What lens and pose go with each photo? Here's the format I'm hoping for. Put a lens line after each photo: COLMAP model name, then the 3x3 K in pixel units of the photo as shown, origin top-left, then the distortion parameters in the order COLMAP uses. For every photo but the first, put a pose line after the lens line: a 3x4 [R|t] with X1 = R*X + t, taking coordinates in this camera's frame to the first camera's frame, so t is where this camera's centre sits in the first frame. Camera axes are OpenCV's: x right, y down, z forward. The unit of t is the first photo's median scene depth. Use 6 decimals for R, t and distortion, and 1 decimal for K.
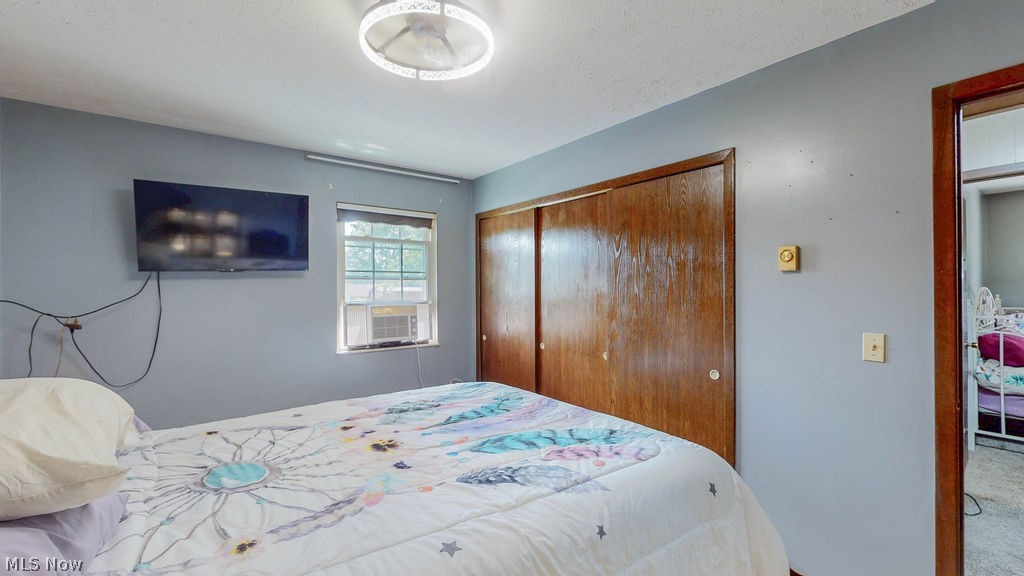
lens RADIAL K [[424.5, 0, 512.8], [0, 424.5, 290.0], [0, 0, 1]] dist [-0.000746, -0.000076]
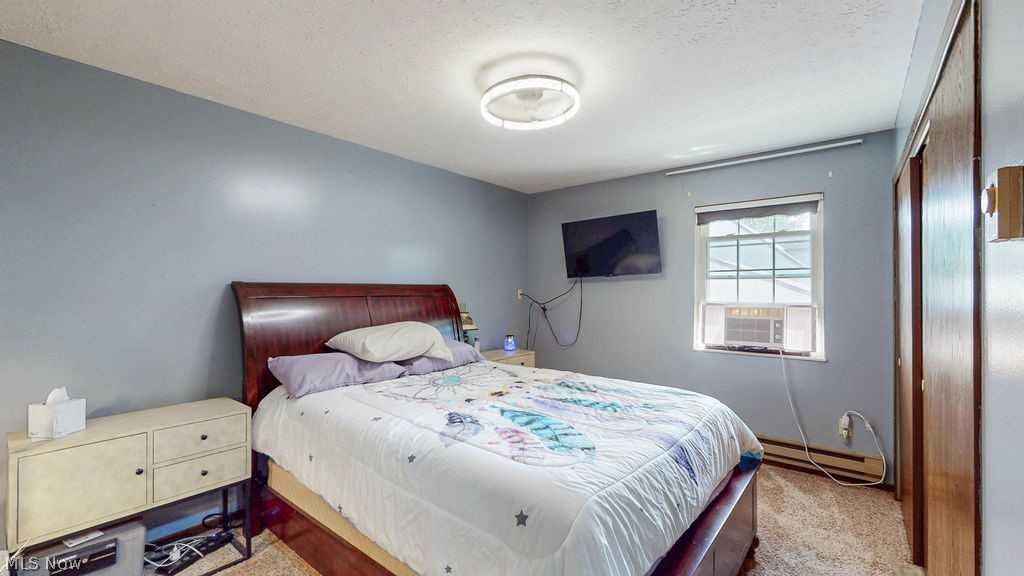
lens RADIAL K [[424.5, 0, 512.8], [0, 424.5, 290.0], [0, 0, 1]] dist [-0.000746, -0.000076]
pose [[0.239838, 0.004663, -0.970802, 0.642737], [-0.002594, 0.999988, 0.004163, -0.003514], [0.970809, 0.001520, 0.239847, 0.376750]]
